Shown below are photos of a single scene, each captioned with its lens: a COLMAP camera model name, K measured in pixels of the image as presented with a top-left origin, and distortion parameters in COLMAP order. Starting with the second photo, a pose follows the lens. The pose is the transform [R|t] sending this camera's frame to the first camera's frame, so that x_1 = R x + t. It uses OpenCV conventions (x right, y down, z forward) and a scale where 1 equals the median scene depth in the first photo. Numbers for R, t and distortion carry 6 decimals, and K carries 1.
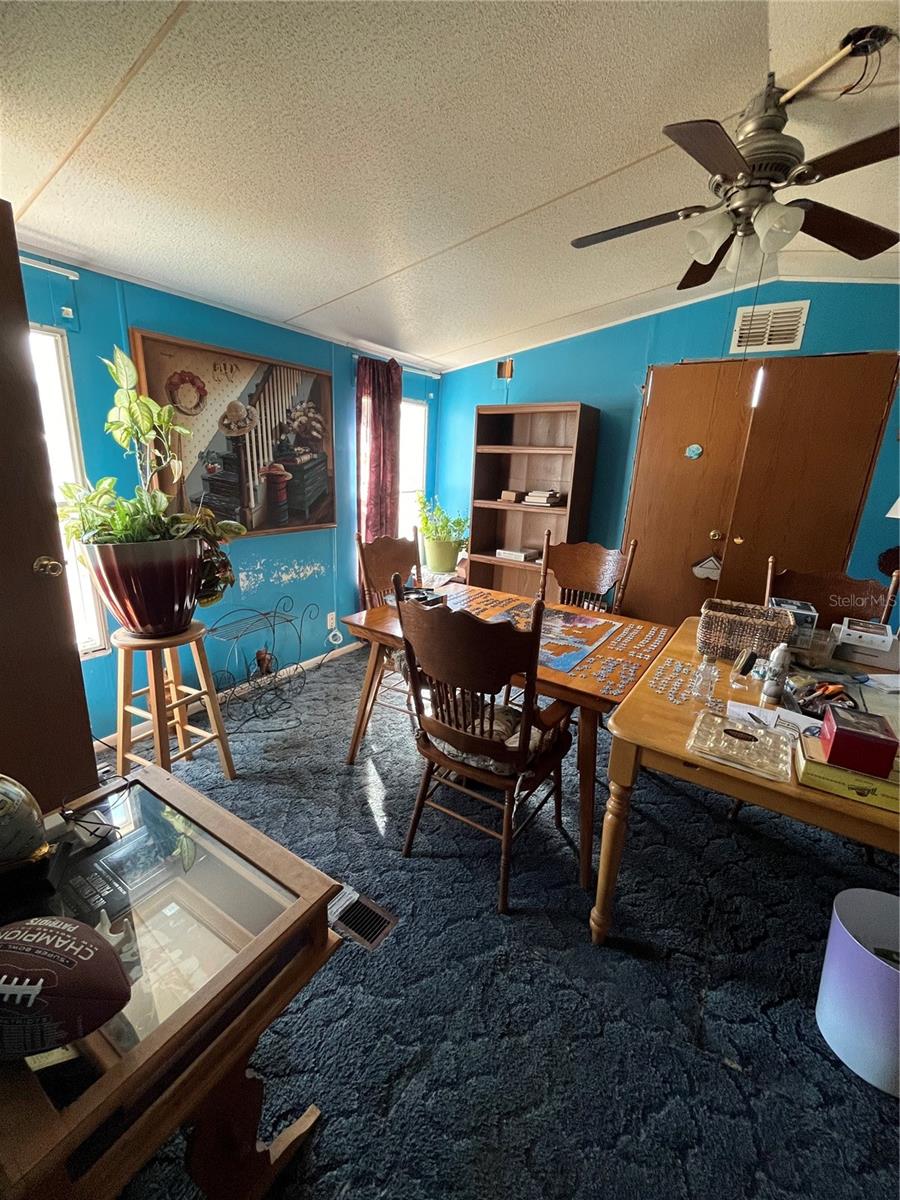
lens RADIAL K [[487.4, 0, 448.9], [0, 487.4, 597.9], [0, 0, 1]] dist [-0.003479, 0.000485]
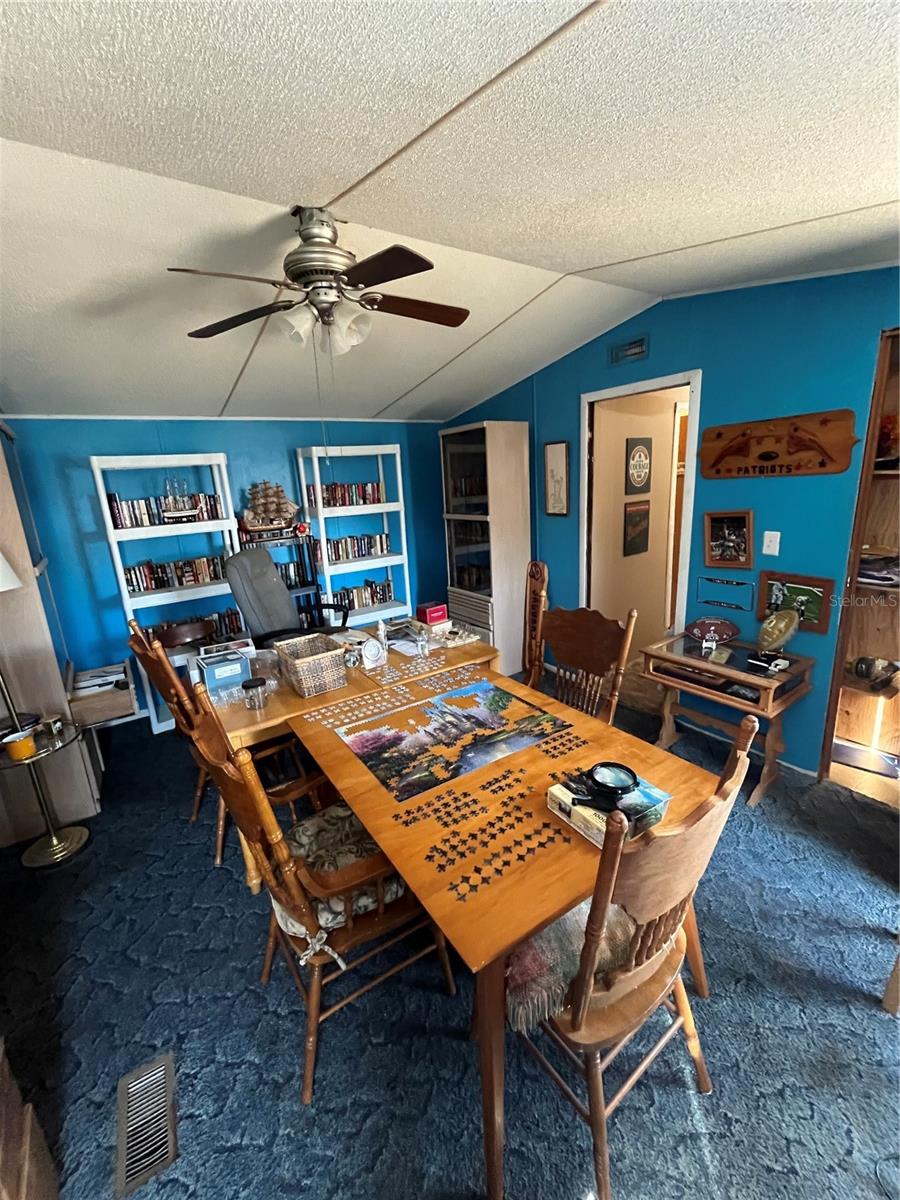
lens RADIAL K [[487.4, 0, 448.9], [0, 487.4, 597.9], [0, 0, 1]] dist [-0.003479, 0.000485]
pose [[-0.924234, -0.088357, 0.371464, -0.100564], [0.112698, 0.866391, 0.486484, -0.564701], [-0.364817, 0.491488, -0.790790, 1.658358]]
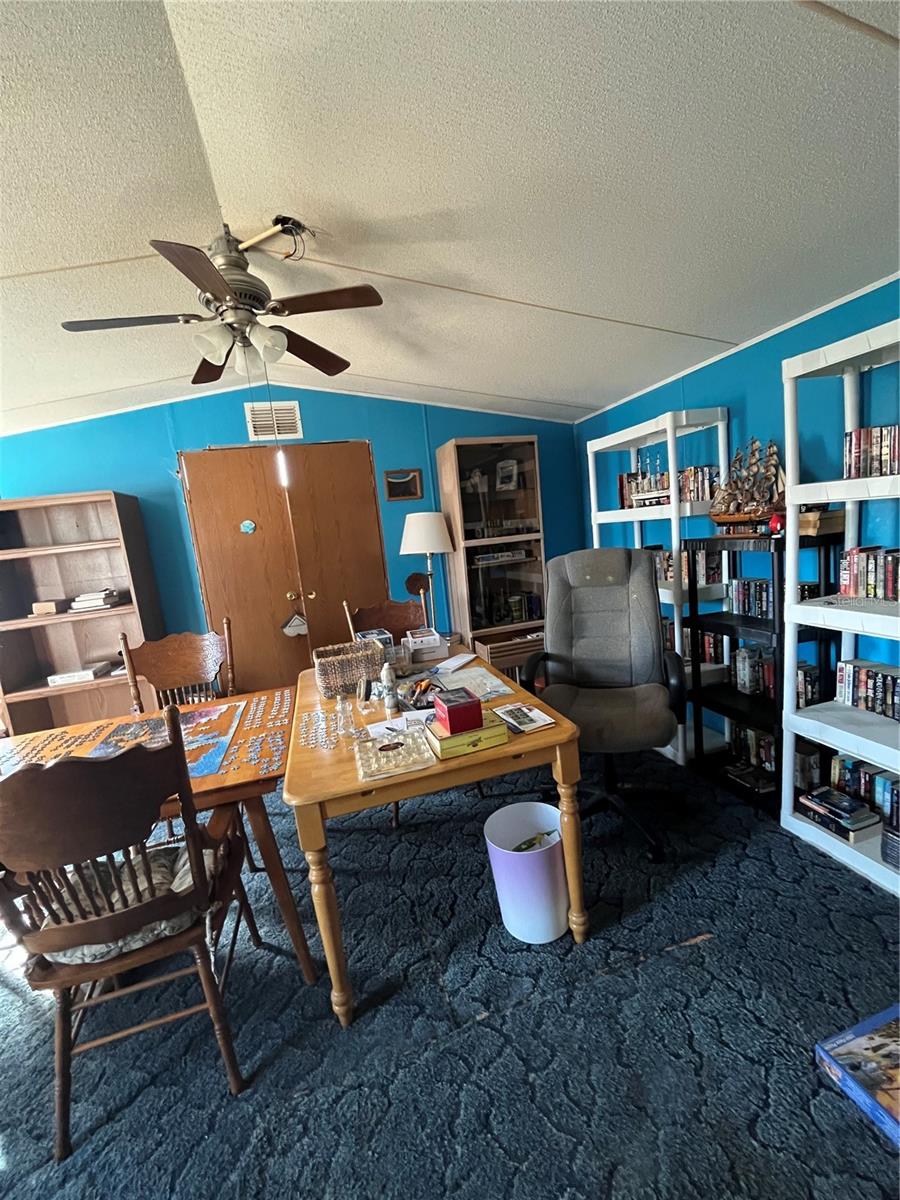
lens RADIAL K [[487.2, 0, 445.8], [0, 487.2, 599.0], [0, 0, 1]] dist [0.000499, 0.000263]
pose [[0.642972, -0.227684, 0.731264, -0.060959], [0.335022, 0.942210, -0.001208, -0.005802], [-0.688729, 0.245766, 0.682093, 0.010612]]
